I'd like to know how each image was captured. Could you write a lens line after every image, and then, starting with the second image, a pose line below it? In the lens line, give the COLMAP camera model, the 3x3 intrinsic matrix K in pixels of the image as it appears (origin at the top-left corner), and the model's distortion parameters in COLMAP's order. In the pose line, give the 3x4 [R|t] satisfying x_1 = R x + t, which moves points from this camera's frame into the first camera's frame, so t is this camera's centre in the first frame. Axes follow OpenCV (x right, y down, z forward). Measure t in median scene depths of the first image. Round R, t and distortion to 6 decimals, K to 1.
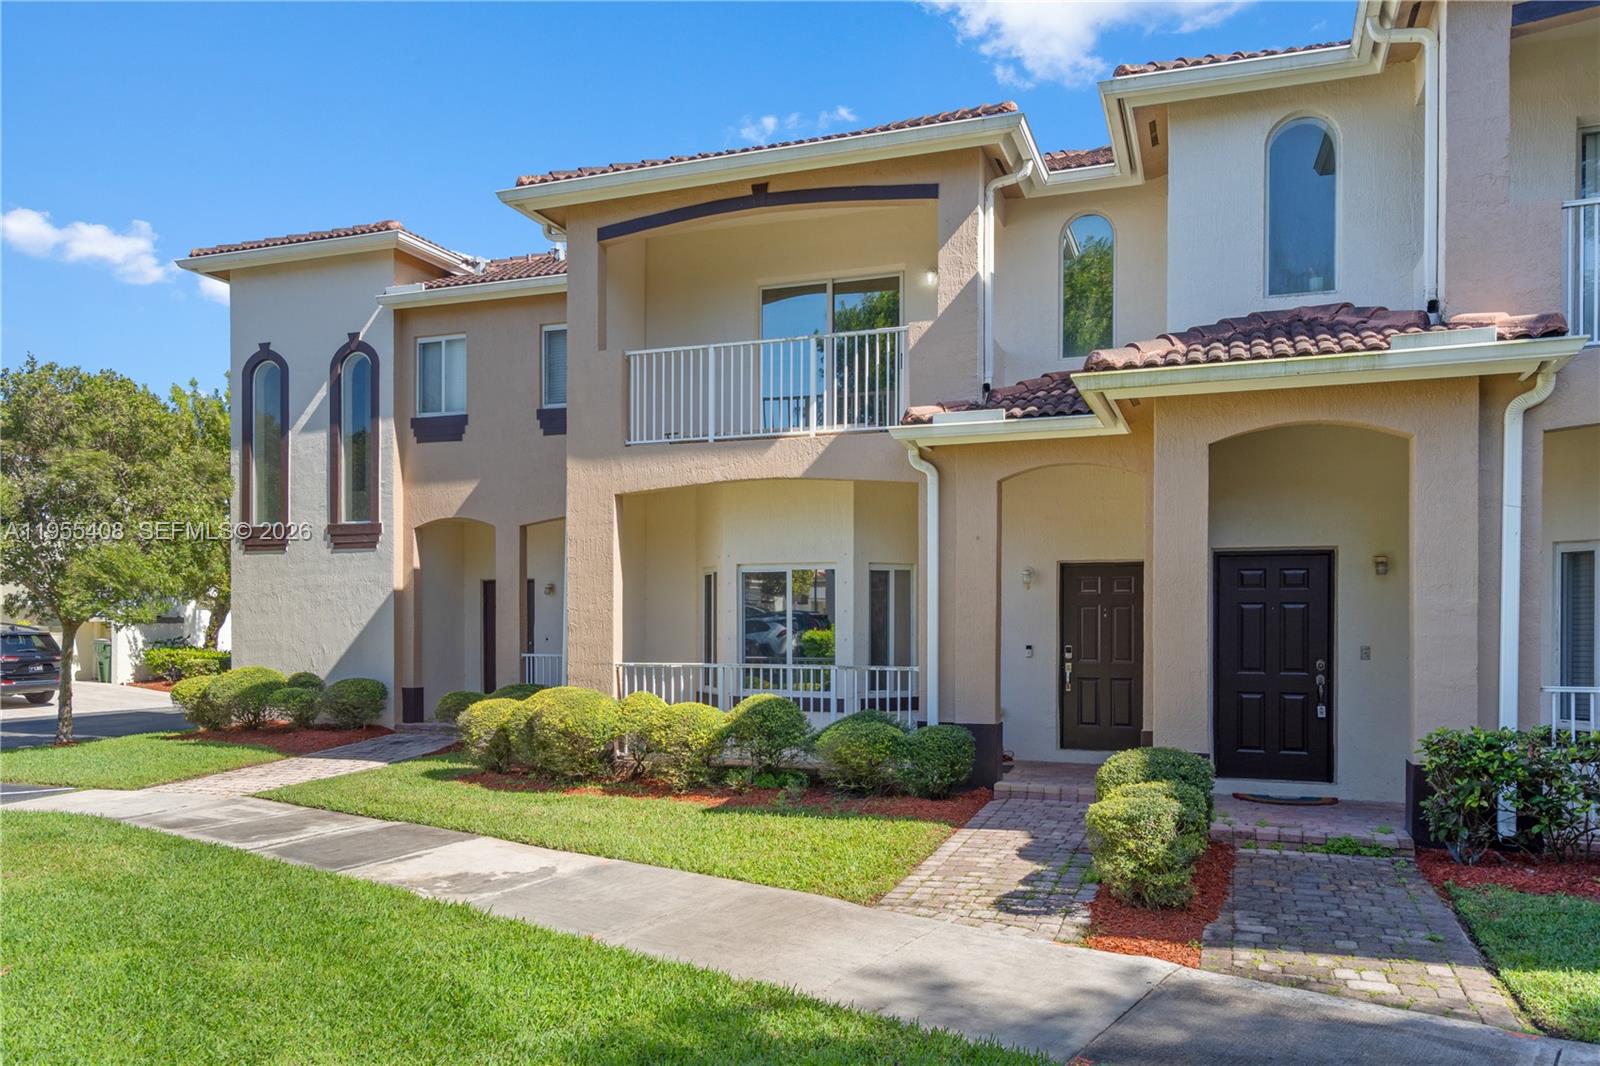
lens RADIAL K [[1126.1, 0, 800.1], [0, 1126.1, 524.1], [0, 0, 1]] dist [0.011265, -0.001481]
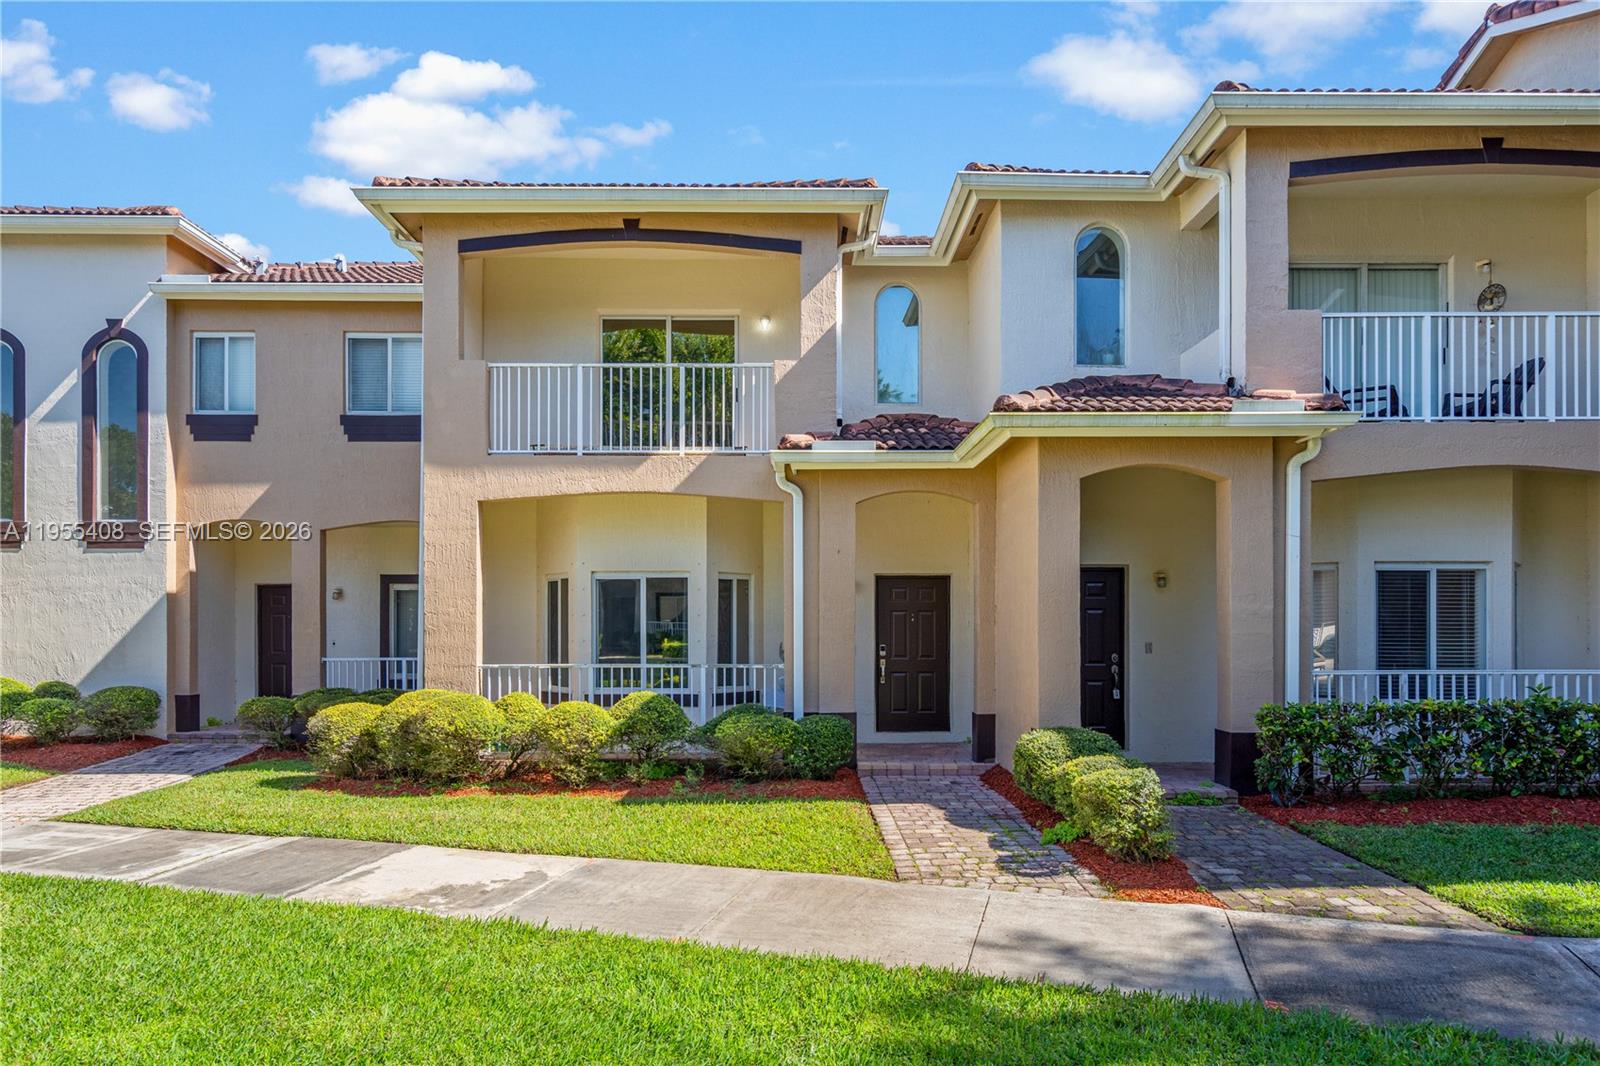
lens RADIAL K [[944.8, 0, 800.5], [0, 944.8, 549.1], [0, 0, 1]] dist [0.008253, -0.000670]
pose [[0.939715, 0.026952, 0.340895, -0.209075], [-0.027969, 0.999607, -0.001932, 0.012561], [-0.340813, -0.007719, 0.940099, 0.103677]]
